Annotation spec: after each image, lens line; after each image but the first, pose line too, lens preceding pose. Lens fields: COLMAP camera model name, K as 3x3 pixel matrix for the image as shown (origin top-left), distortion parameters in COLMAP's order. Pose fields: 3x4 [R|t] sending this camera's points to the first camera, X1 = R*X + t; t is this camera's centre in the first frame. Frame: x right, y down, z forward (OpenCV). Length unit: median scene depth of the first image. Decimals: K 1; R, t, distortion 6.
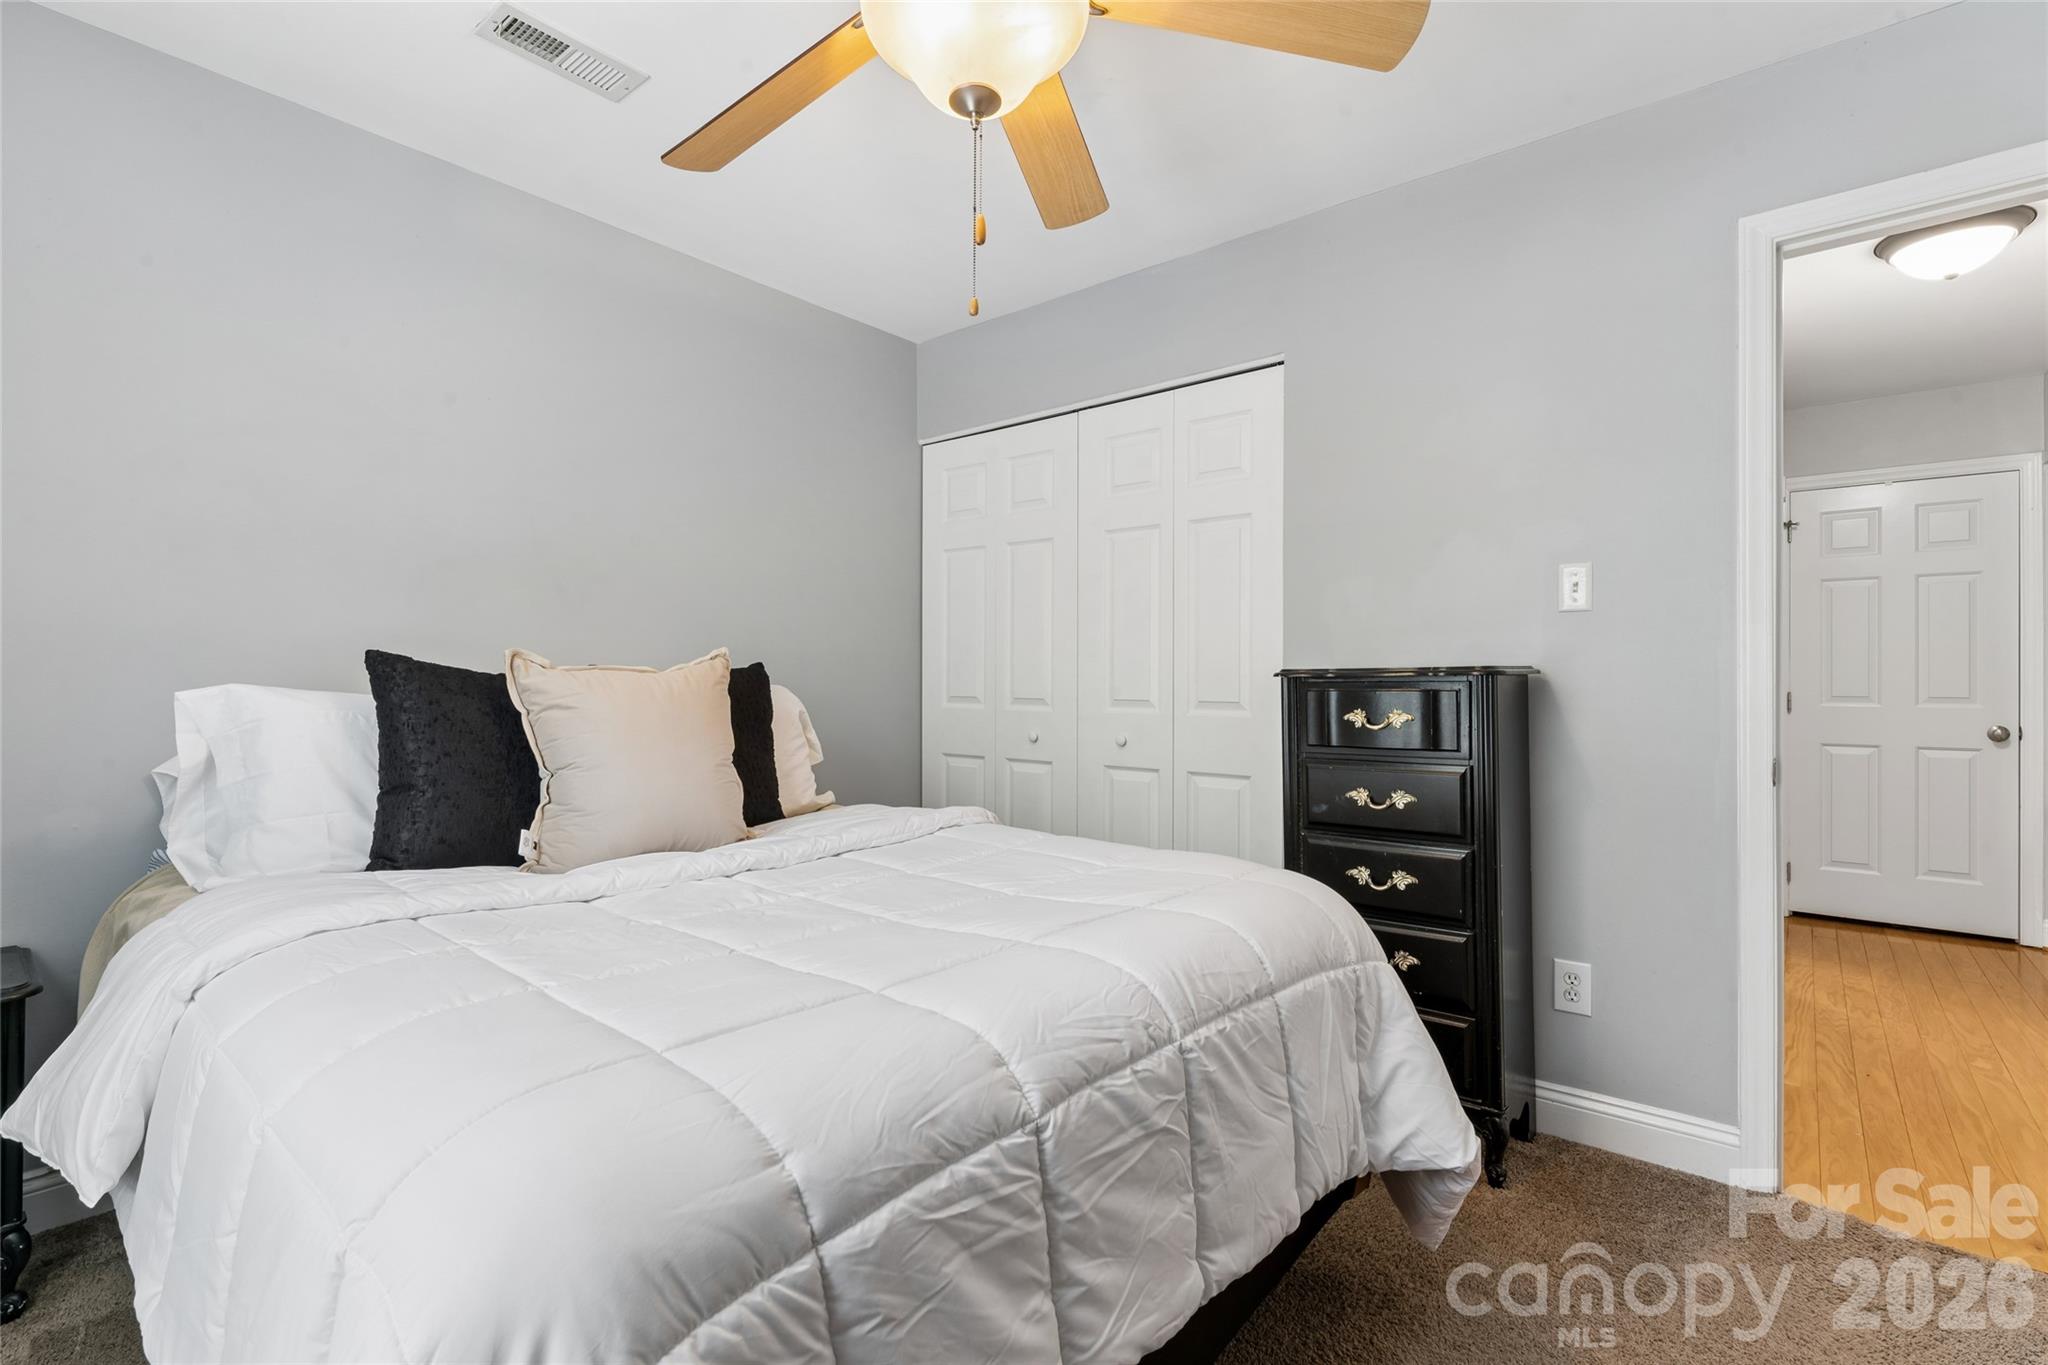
lens RADIAL K [[933.9, 0, 973.7], [0, 933.9, 677.2], [0, 0, 1]] dist [-0.002281, -0.000620]
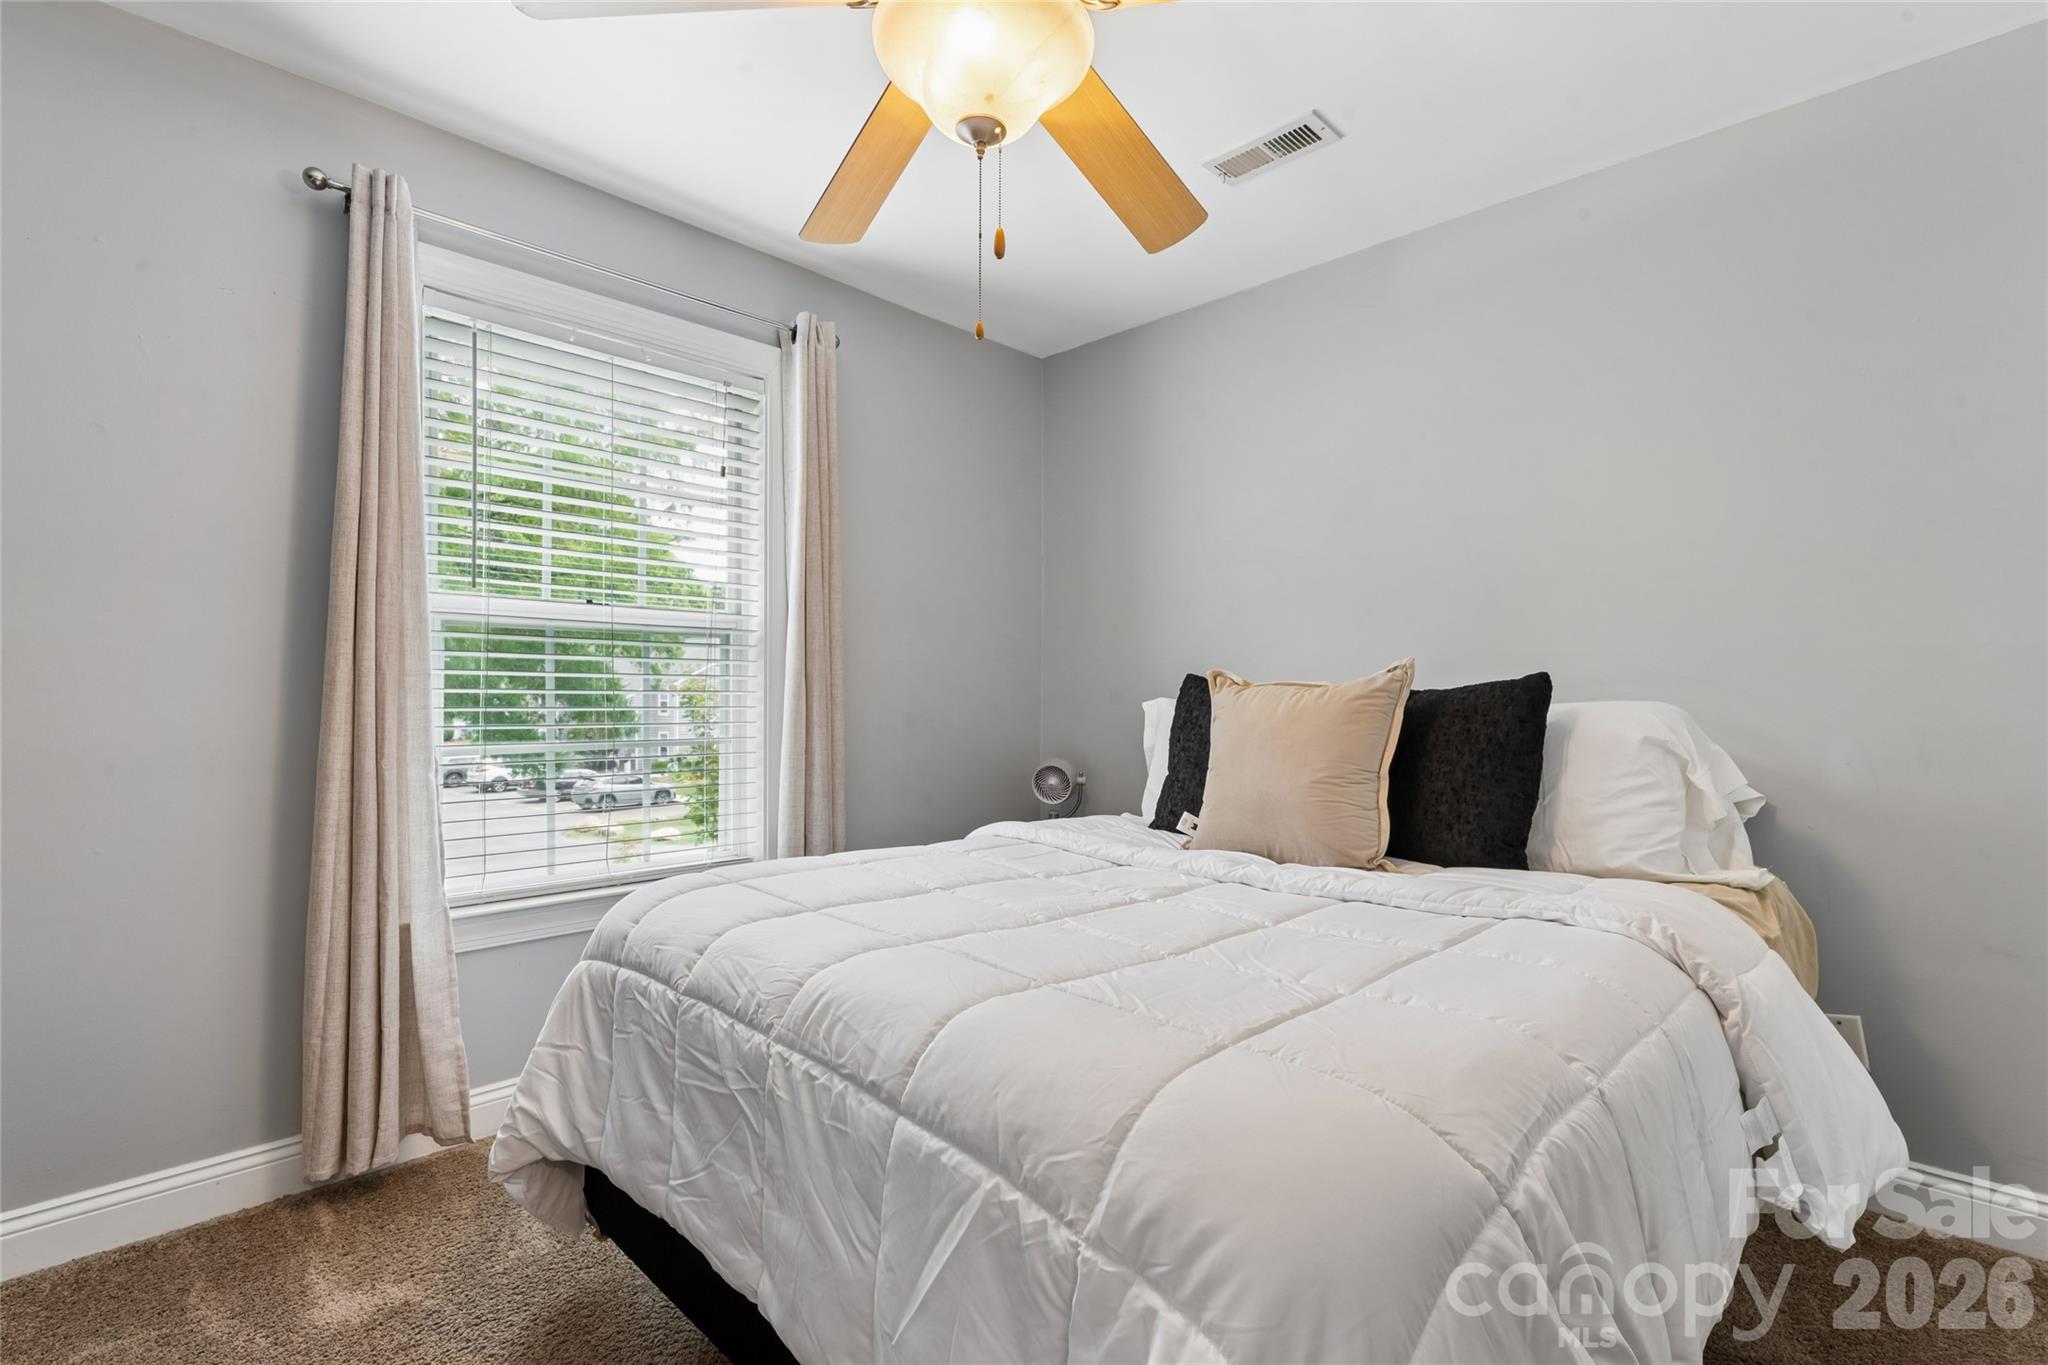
lens RADIAL K [[933.9, 0, 1018.9], [0, 933.9, 680.7], [0, 0, 1]] dist [-0.002281, -0.000620]
pose [[-0.071815, -0.025122, -0.997102, 0.968984], [0.011647, 0.999593, -0.026024, 0.019369], [0.997350, -0.013482, -0.071493, 1.062086]]
